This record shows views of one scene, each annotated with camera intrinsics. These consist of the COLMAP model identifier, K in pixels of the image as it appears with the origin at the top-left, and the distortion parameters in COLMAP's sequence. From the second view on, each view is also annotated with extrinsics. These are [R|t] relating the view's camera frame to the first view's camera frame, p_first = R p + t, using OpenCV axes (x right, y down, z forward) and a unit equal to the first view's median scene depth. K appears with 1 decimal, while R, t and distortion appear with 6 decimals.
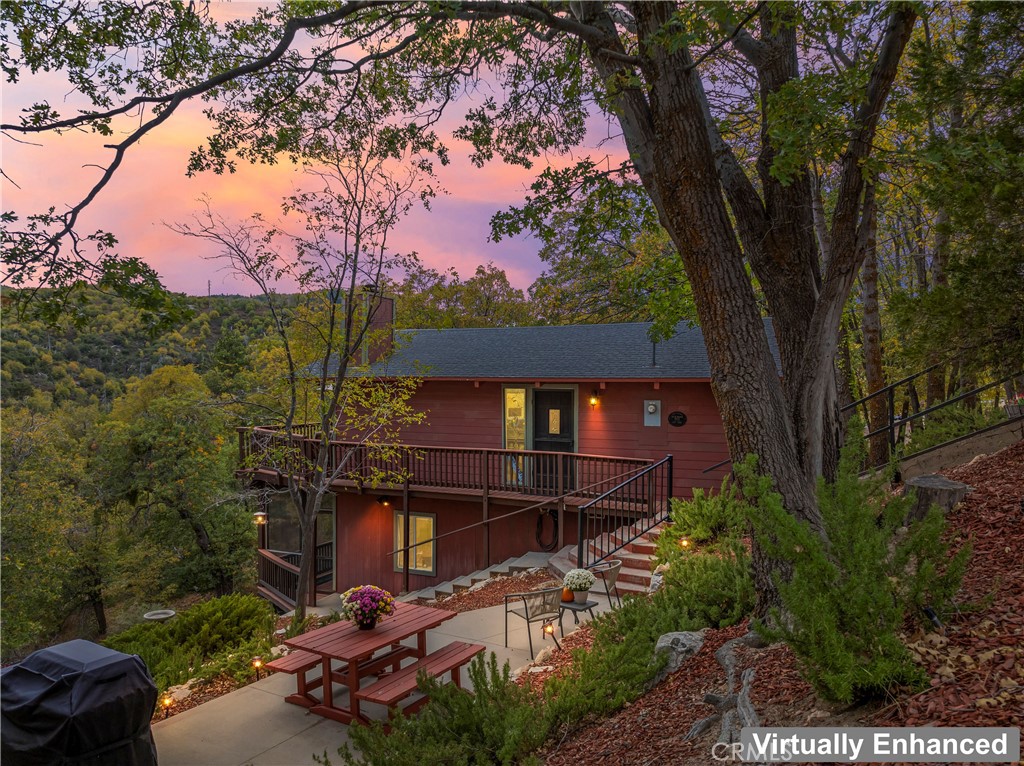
lens RADIAL K [[839.9, 0, 512.3], [0, 839.9, 389.3], [0, 0, 1]] dist [-0.024178, 0.014226]
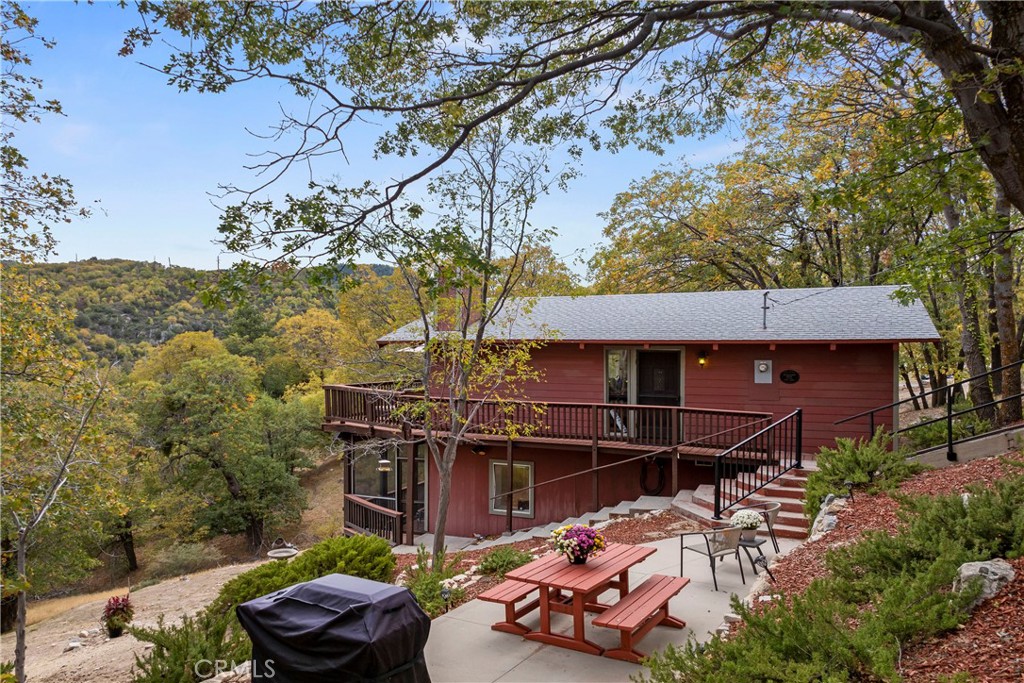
lens RADIAL K [[747.6, 0, 512.0], [0, 747.6, 341.5], [0, 0, 1]] dist [-0.029589, 0.004036]
pose [[0.999987, 0.002800, 0.004340, -0.190933], [-0.002732, 0.999872, -0.015793, 0.005154], [-0.004384, 0.015781, 0.999866, 0.004601]]
